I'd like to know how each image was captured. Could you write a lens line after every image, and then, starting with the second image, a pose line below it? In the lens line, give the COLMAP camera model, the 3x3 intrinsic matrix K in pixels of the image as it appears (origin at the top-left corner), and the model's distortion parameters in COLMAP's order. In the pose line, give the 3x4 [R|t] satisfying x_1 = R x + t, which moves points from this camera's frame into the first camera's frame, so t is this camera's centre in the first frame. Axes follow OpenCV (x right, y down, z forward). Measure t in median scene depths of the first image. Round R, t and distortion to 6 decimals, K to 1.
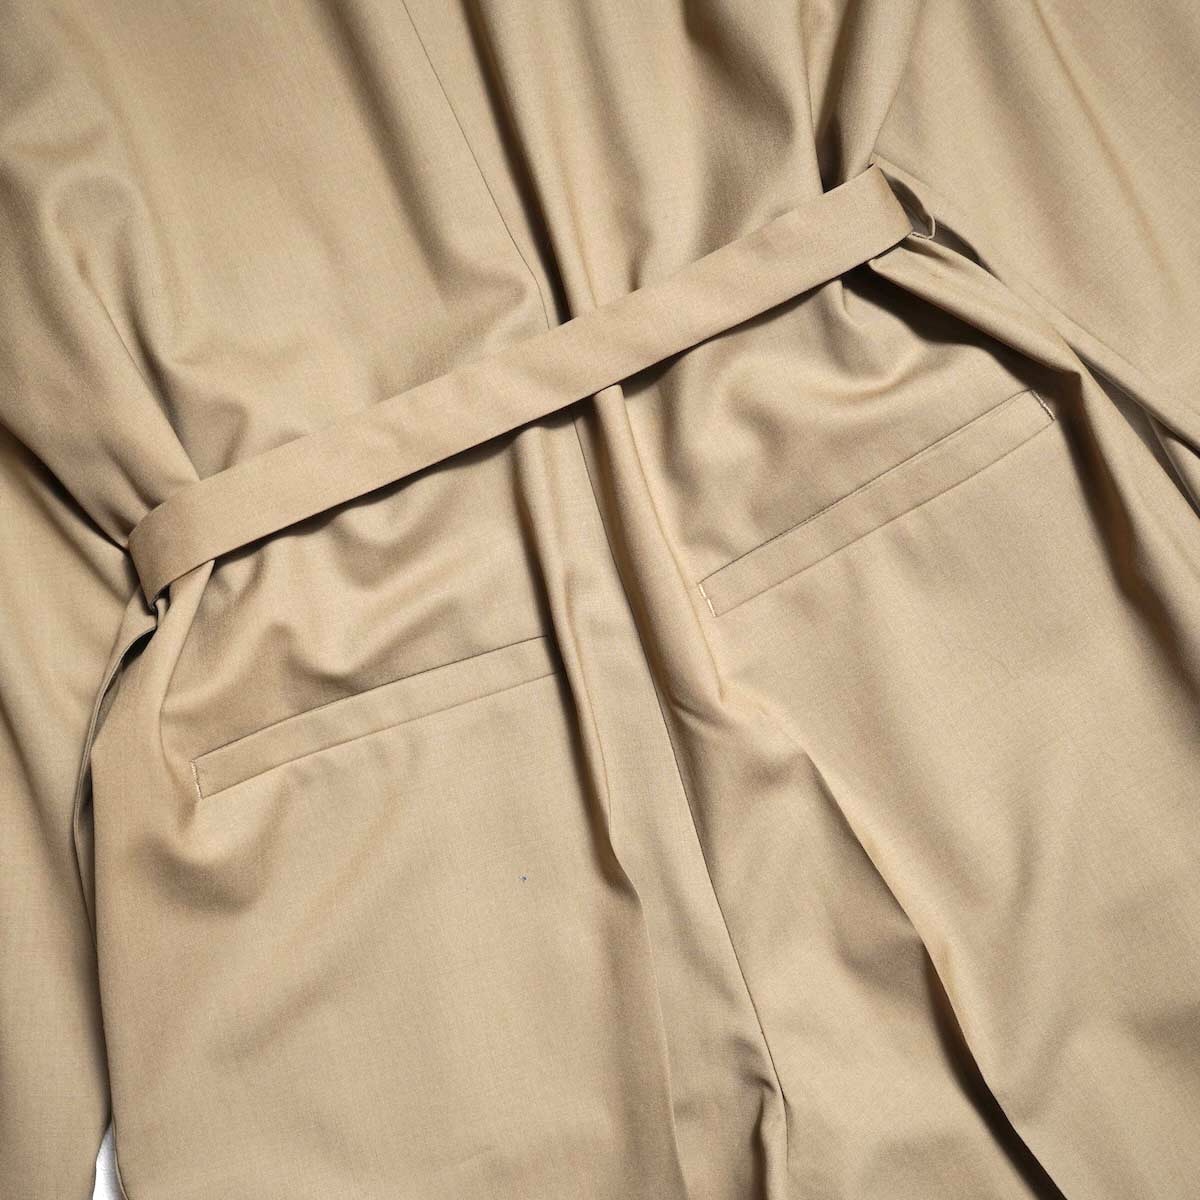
lens RADIAL K [[1414.5, 0, 605.4], [0, 1414.5, 600.2], [0, 0, 1]] dist [-0.015186, 0.000000]
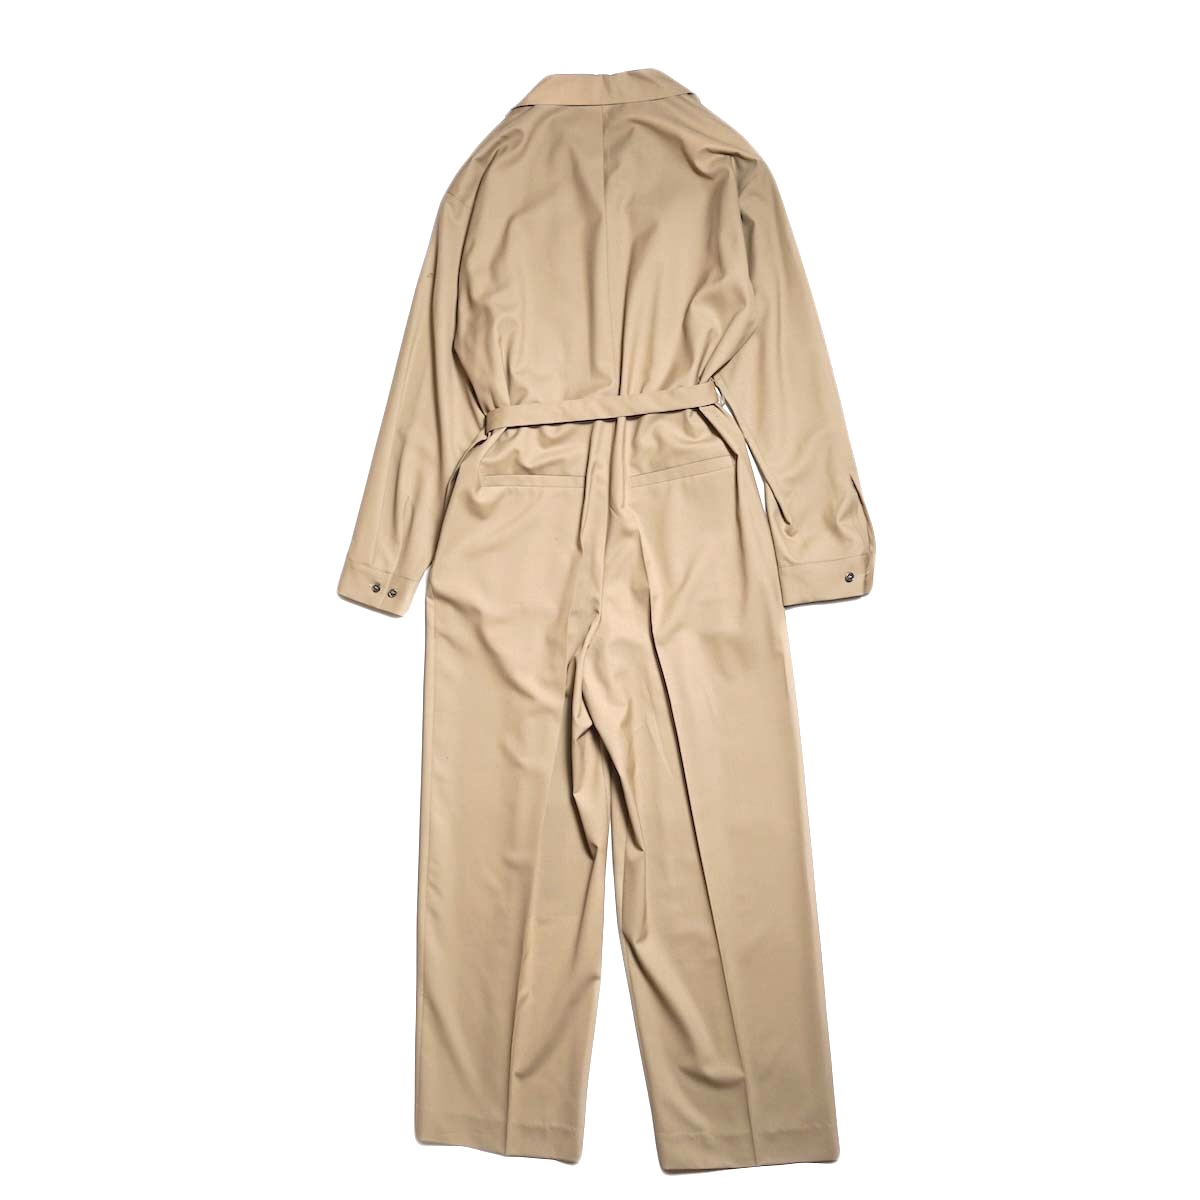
lens RADIAL K [[1414.5, 0, 597.7], [0, 1414.5, 600.6], [0, 0, 1]] dist [-0.015186, 0.000000]
pose [[0.921697, 0.344492, -0.178325, 0.744594], [-0.330053, 0.937982, 0.106089, -0.072244], [0.203812, -0.038925, 0.978236, -2.540594]]
